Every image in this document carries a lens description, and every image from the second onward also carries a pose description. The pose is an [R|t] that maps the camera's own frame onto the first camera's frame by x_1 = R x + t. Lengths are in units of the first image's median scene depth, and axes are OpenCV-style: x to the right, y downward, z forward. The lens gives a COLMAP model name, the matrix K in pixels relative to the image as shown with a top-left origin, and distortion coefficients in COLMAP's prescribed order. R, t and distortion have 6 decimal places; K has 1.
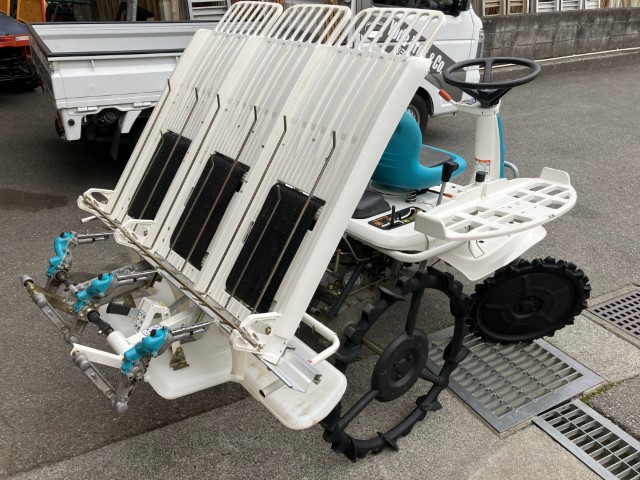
lens RADIAL K [[527.8, 0, 321.1], [0, 527.8, 239.9], [0, 0, 1]] dist [-0.000774, 0.002880]
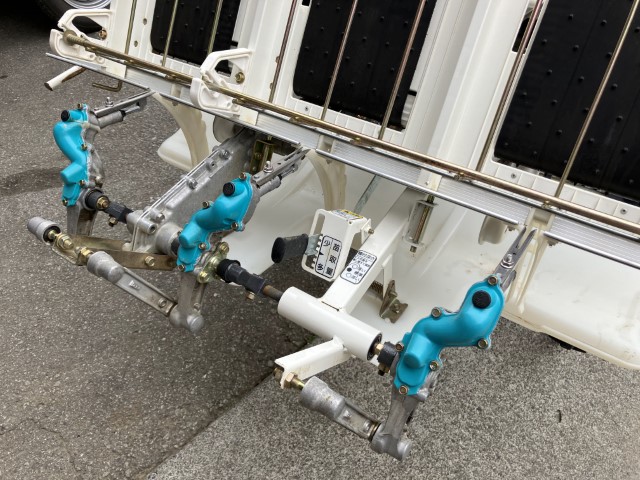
lens RADIAL K [[527.8, 0, 318.6], [0, 527.8, 240.7], [0, 0, 1]] dist [-0.000774, 0.002880]
pose [[0.963765, -0.235160, 0.125922, -0.344403], [0.181747, 0.924411, 0.335309, -0.023230], [-0.195255, -0.300274, 0.933655, 0.459719]]
